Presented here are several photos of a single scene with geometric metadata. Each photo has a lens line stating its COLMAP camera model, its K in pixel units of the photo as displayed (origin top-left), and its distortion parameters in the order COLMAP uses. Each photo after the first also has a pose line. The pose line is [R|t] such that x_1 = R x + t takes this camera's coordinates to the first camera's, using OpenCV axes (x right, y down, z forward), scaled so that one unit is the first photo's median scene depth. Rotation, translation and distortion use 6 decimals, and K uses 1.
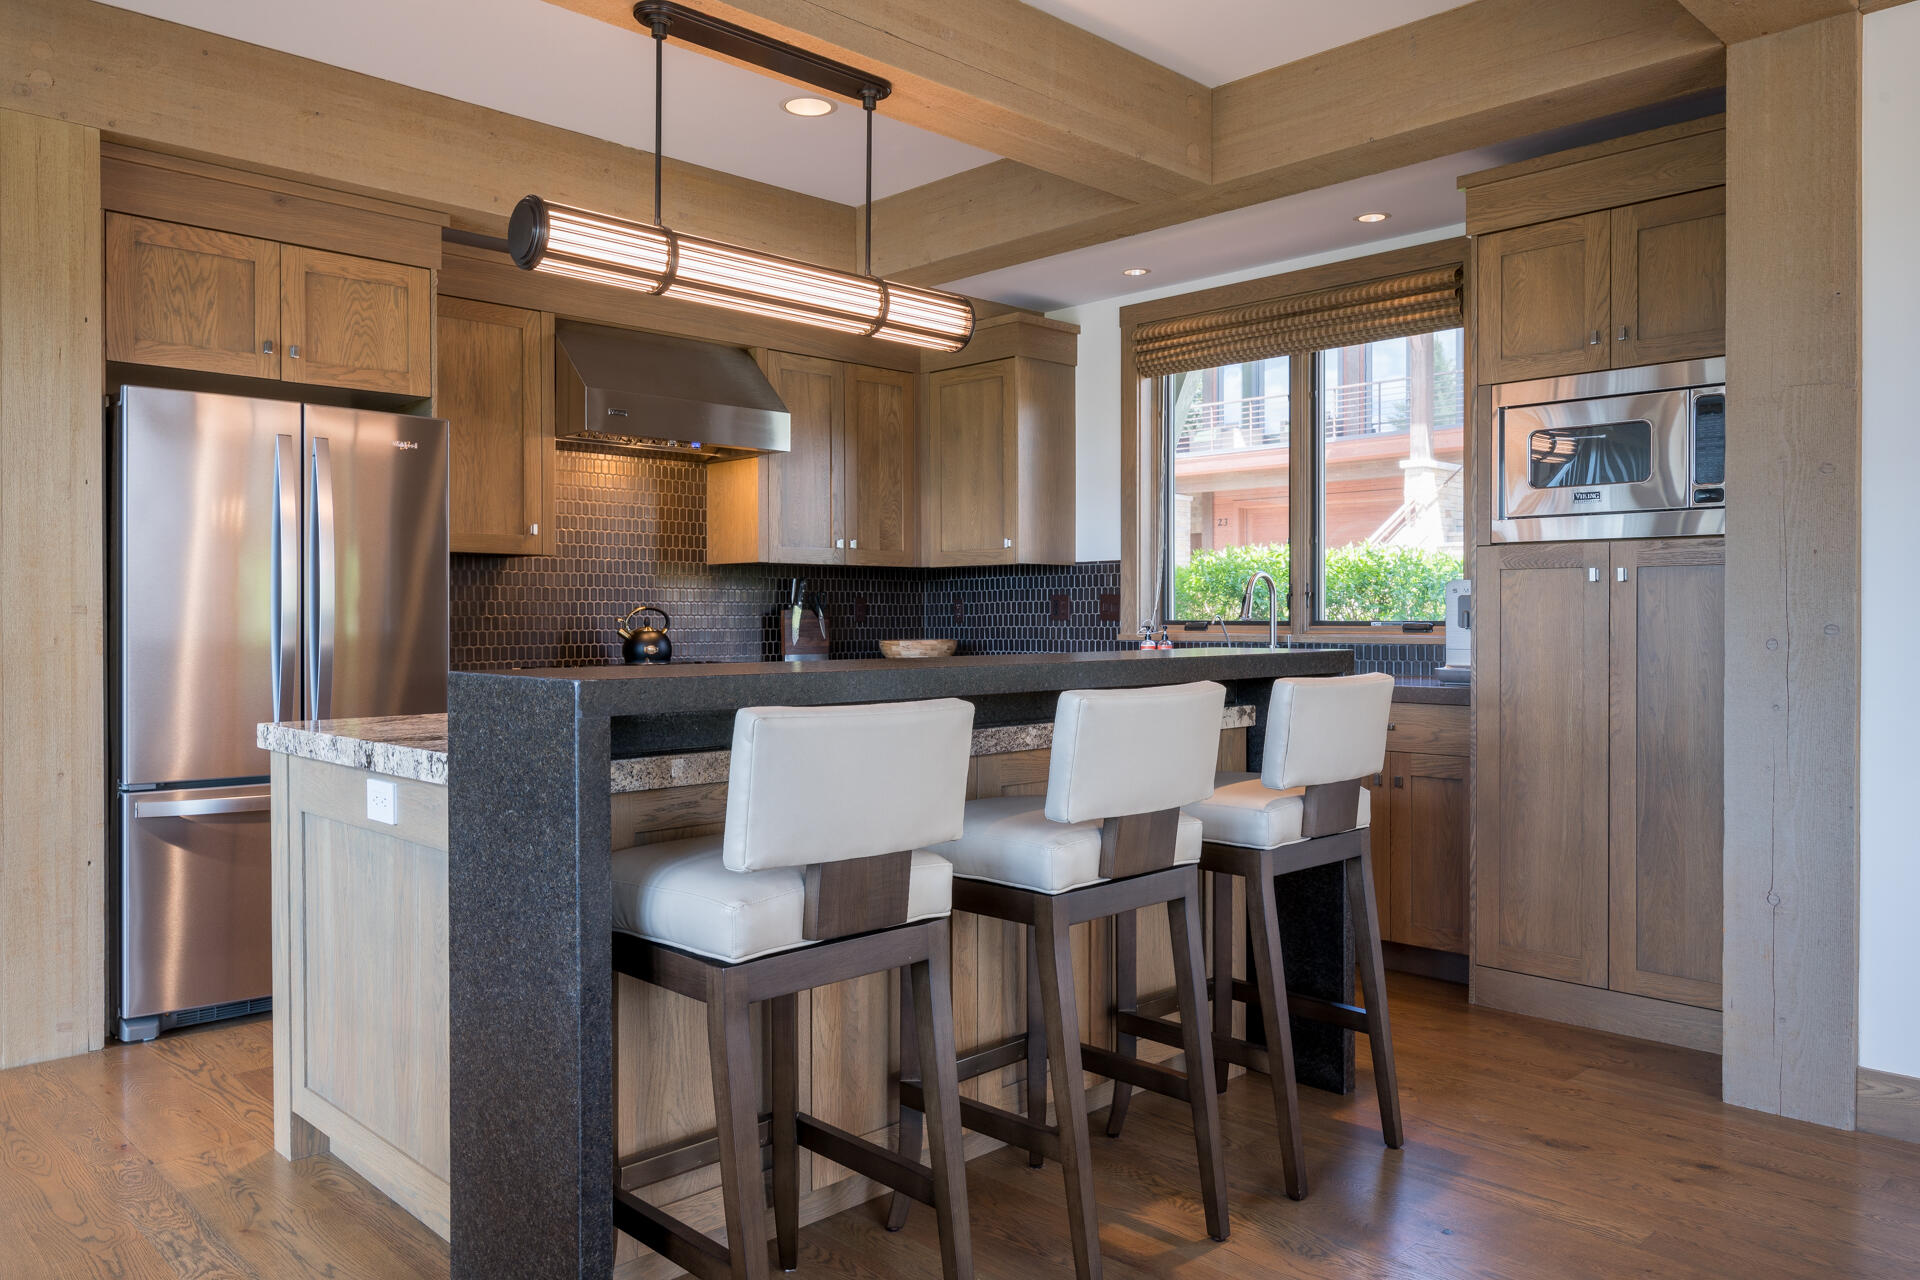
lens RADIAL K [[1374.9, 0, 960.0], [0, 1374.9, 640.0], [0, 0, 1]] dist [-0.003221, -0.001297]
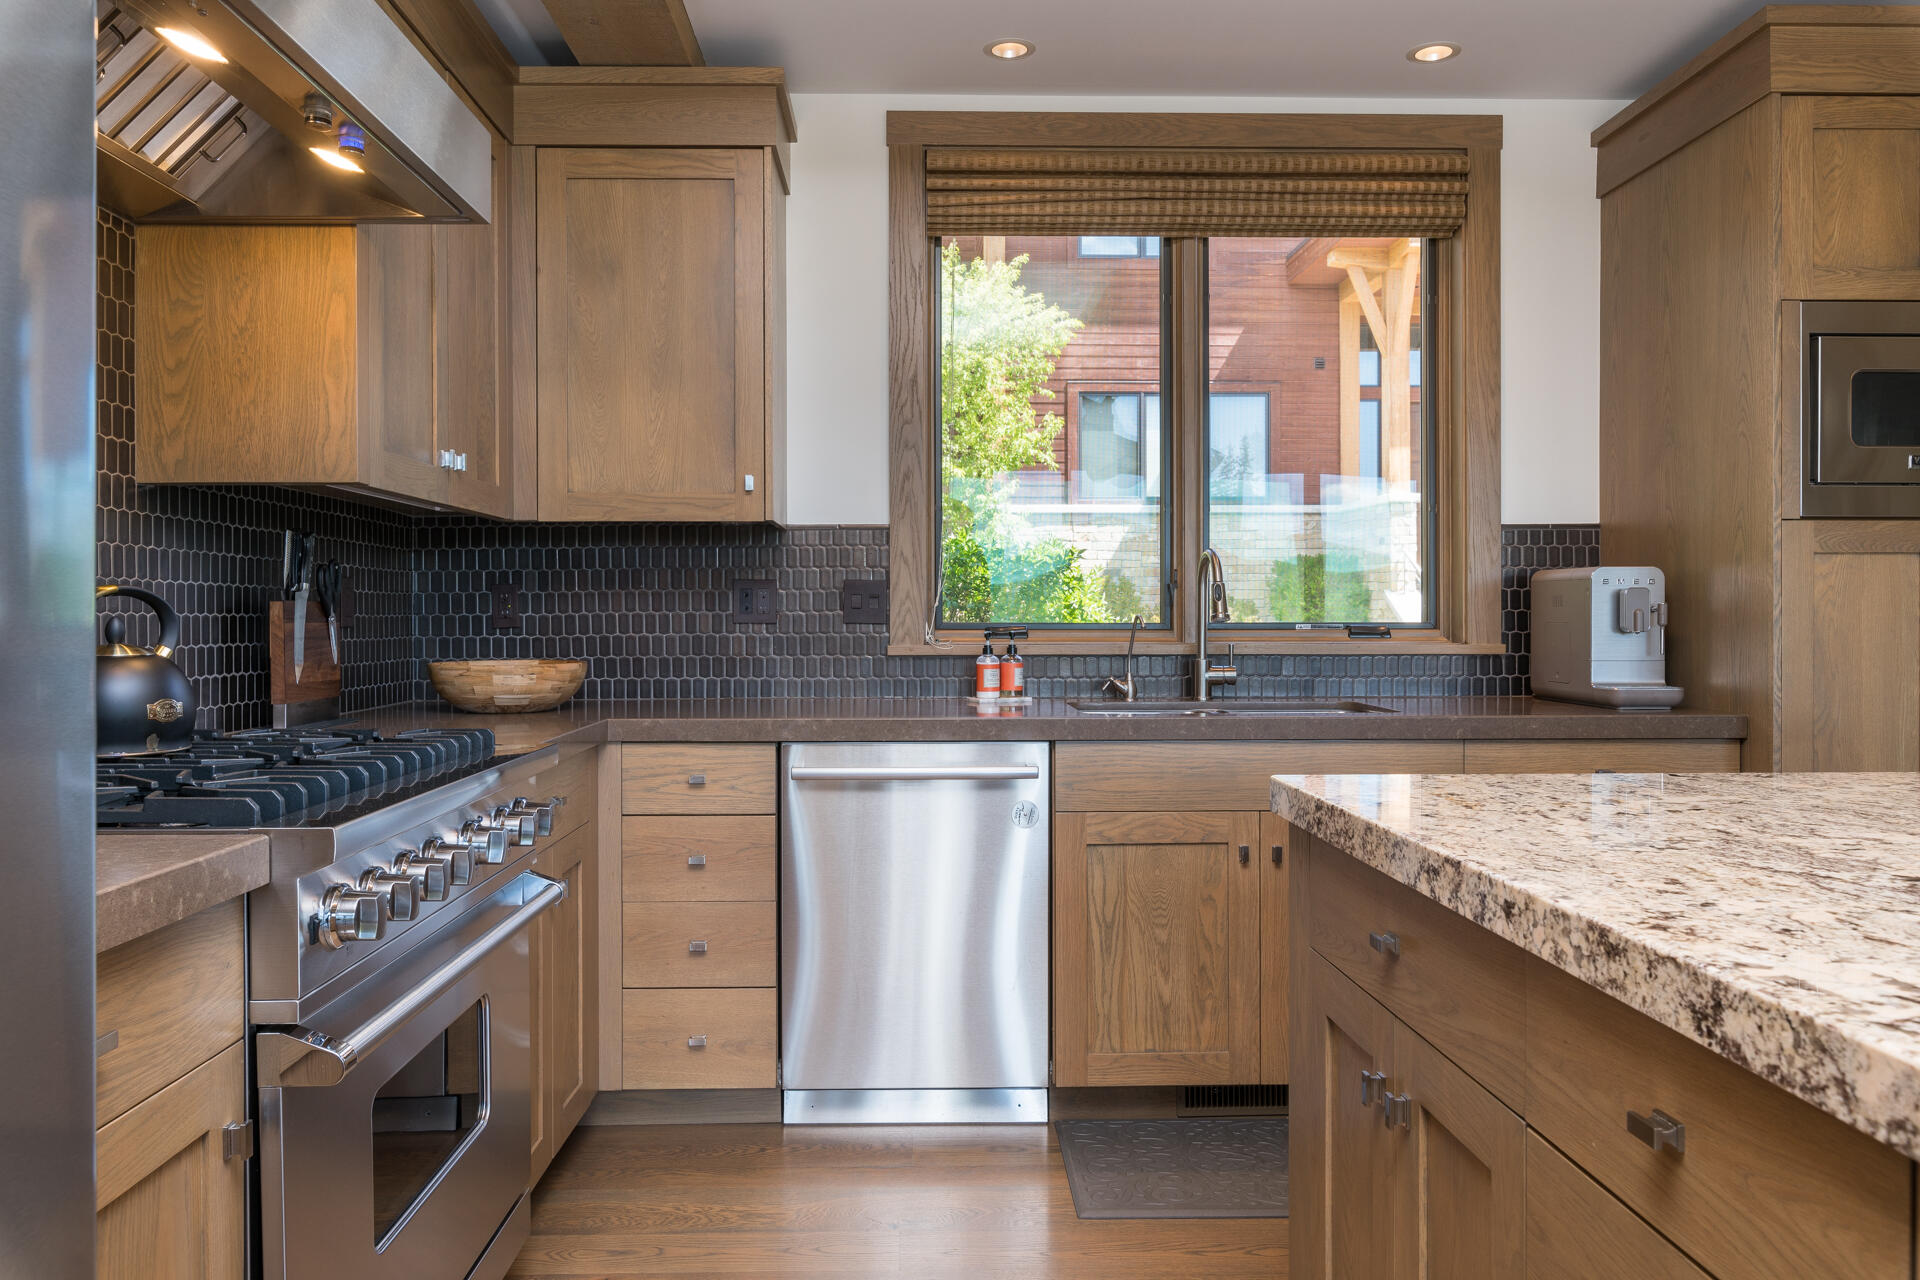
lens RADIAL K [[1374.9, 0, 960.0], [0, 1374.9, 640.0], [0, 0, 1]] dist [-0.003221, -0.001297]
pose [[0.683813, -0.010778, 0.729578, -0.324522], [0.012459, 0.999918, 0.003094, -0.008608], [-0.729551, 0.006974, 0.683891, 0.585641]]
